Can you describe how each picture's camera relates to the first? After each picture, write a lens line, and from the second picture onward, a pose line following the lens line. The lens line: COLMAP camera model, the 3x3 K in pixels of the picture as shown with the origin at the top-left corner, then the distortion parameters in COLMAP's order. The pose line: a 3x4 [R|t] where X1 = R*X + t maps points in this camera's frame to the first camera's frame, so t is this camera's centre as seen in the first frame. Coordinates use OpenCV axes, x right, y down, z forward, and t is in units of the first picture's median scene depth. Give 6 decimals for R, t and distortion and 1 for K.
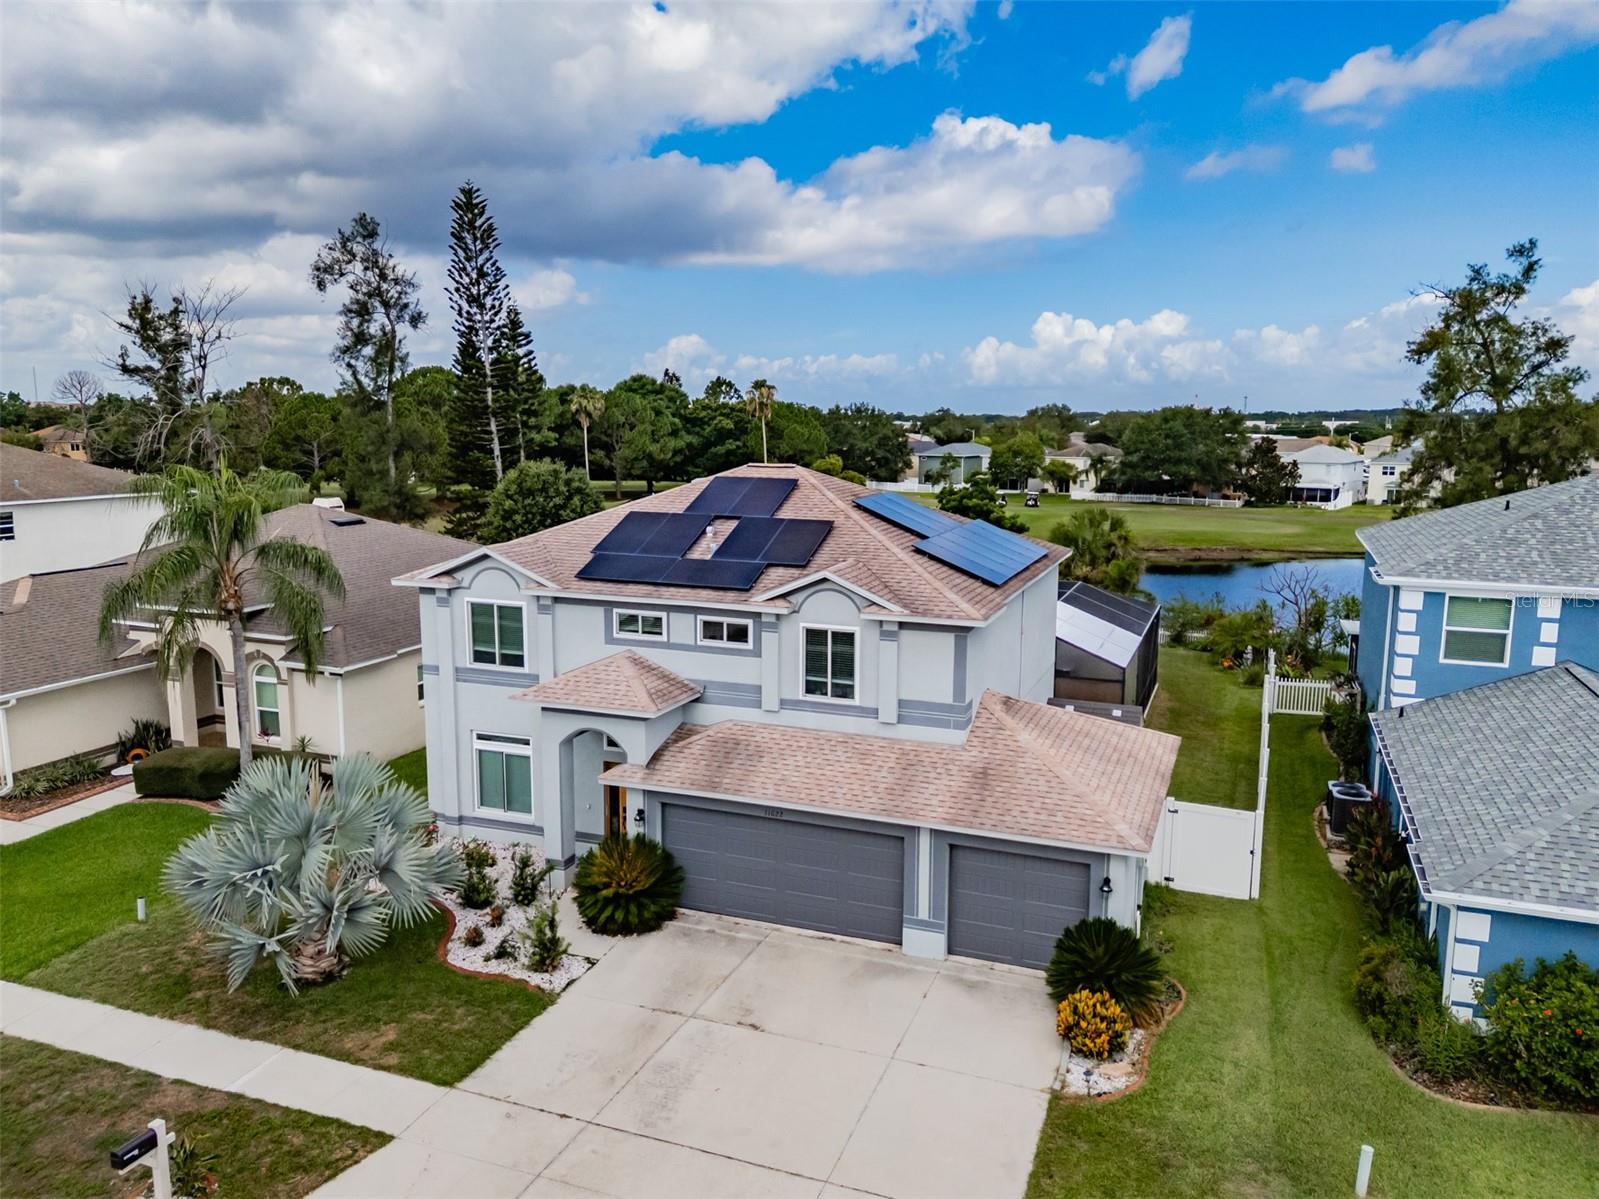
lens RADIAL K [[1195.1, 0, 776.0], [0, 1195.1, 599.1], [0, 0, 1]] dist [0.087593, -0.091123]
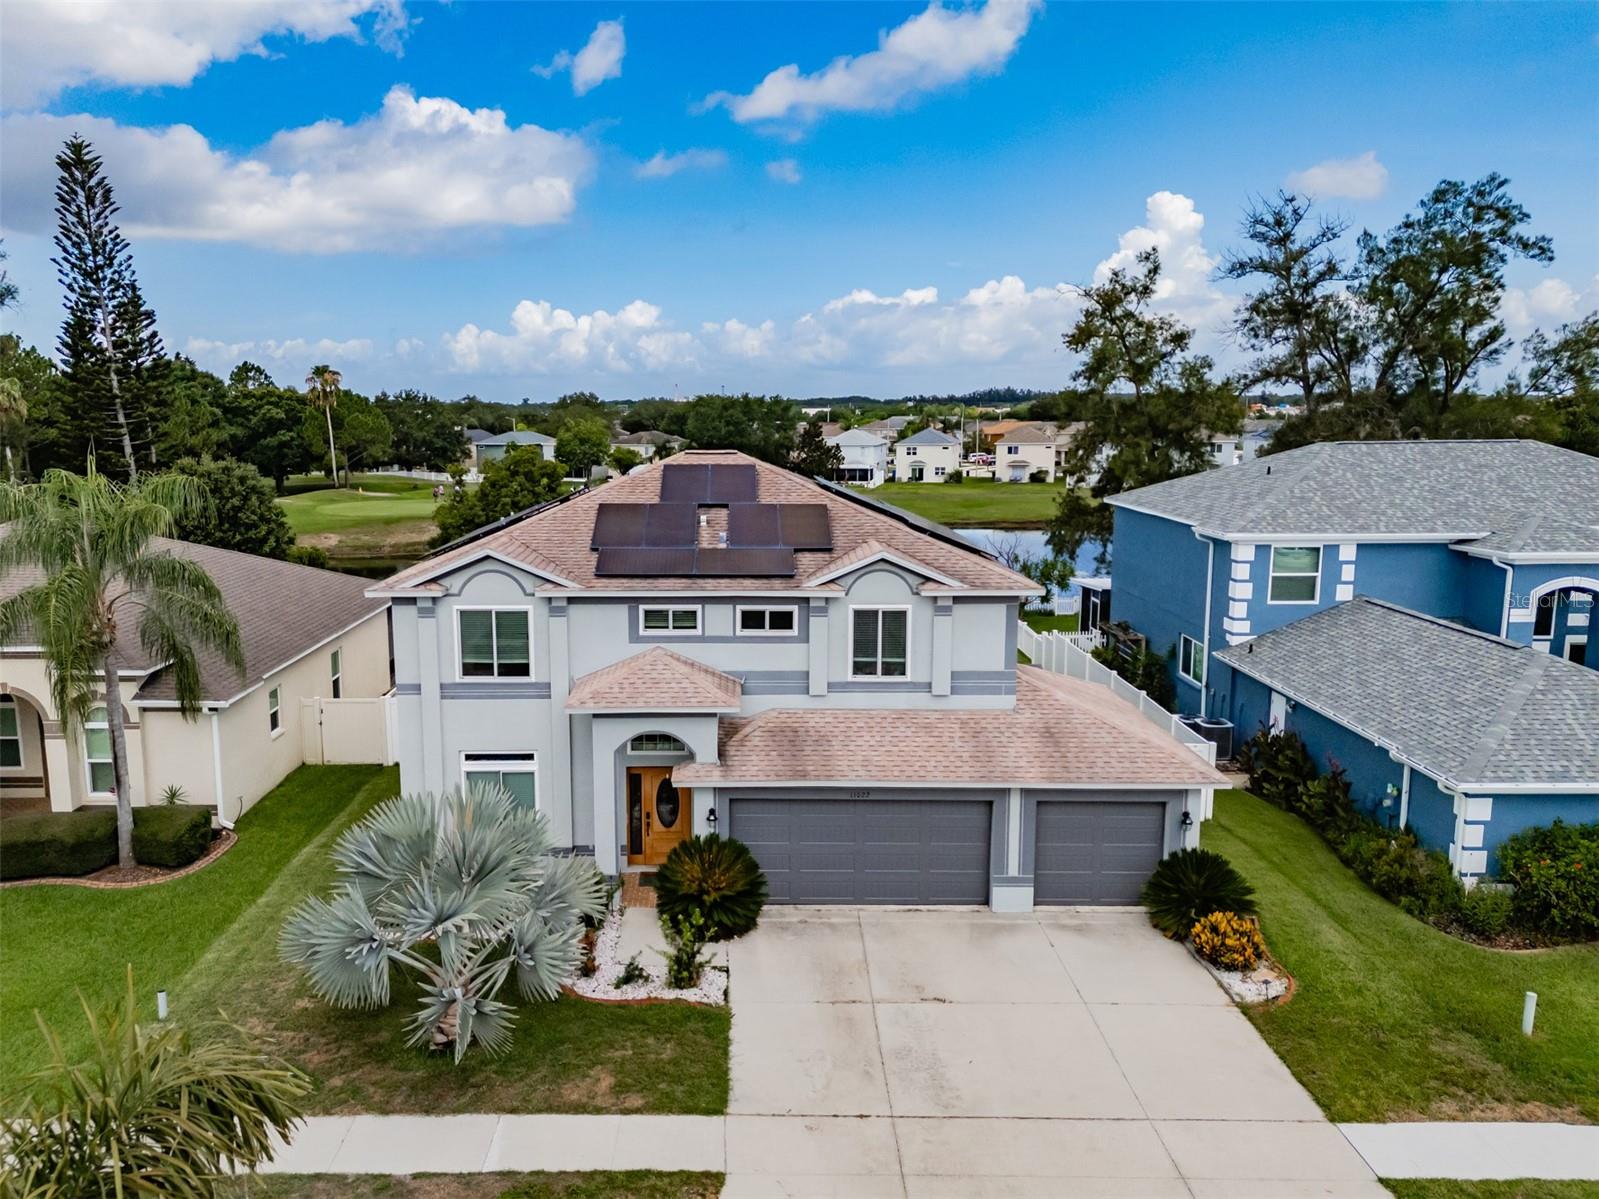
lens RADIAL K [[1215.4, 0, 720.9], [0, 1215.4, 603.1], [0, 0, 1]] dist [0.093350, -0.087714]
pose [[0.933145, -0.068133, 0.352984, -0.413111], [0.064750, 0.997672, 0.021399, -0.010032], [-0.353620, 0.002887, 0.935385, 0.074861]]
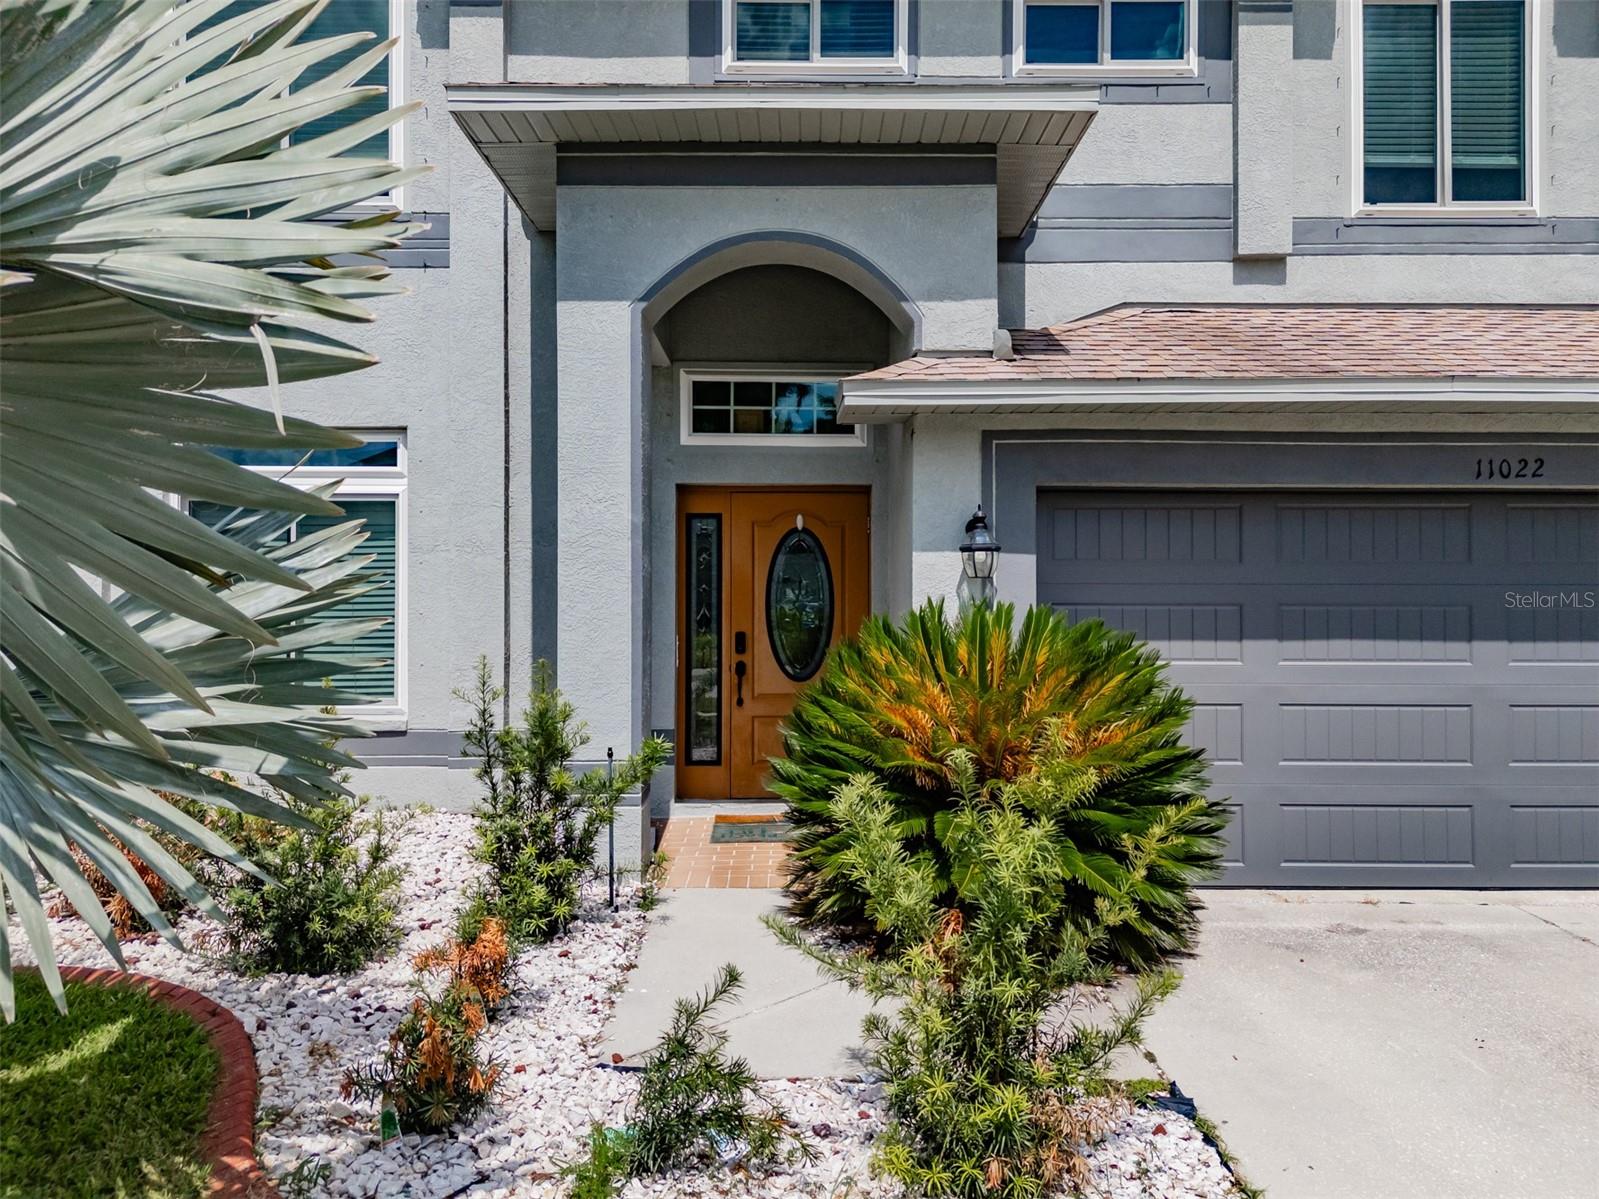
lens RADIAL K [[1127.9, 0, 792.9], [0, 1127.9, 607.8], [0, 0, 1]] dist [0.069282, -0.077017]
pose [[0.928244, 0.001632, 0.371968, -0.229514], [0.060363, 0.986075, -0.154962, 0.217954], [-0.367041, 0.166296, 0.915219, 0.741003]]
